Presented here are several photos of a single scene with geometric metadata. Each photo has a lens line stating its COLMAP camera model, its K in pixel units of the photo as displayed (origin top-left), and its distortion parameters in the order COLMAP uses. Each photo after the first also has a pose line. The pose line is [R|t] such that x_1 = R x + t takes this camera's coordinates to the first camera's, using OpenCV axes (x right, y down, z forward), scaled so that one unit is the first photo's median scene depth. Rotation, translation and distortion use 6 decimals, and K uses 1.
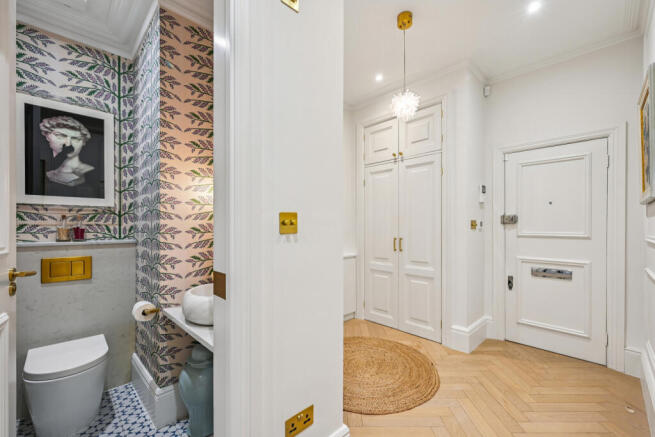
lens RADIAL K [[276.9, 0, 329.2], [0, 276.9, 229.5], [0, 0, 1]] dist [0.000616, -0.000007]
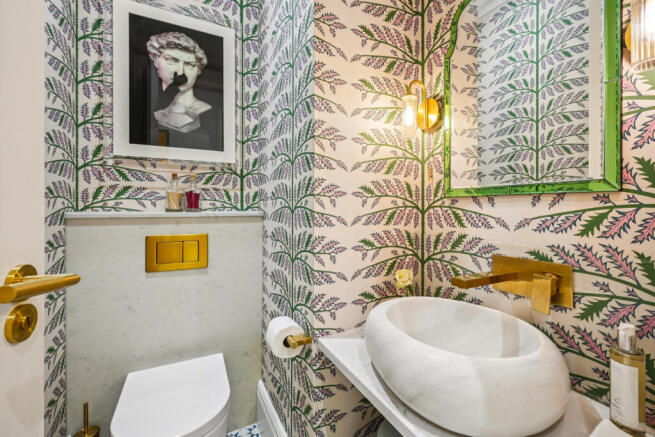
lens RADIAL K [[265.7, 0, 326.7], [0, 265.7, 215.3], [0, 0, 1]] dist [-0.000561, 0.000342]
pose [[0.955666, 0.008791, -0.294320, -0.392787], [-0.006195, 0.999933, 0.009753, 0.042608], [0.294386, -0.007498, 0.955657, 0.469842]]
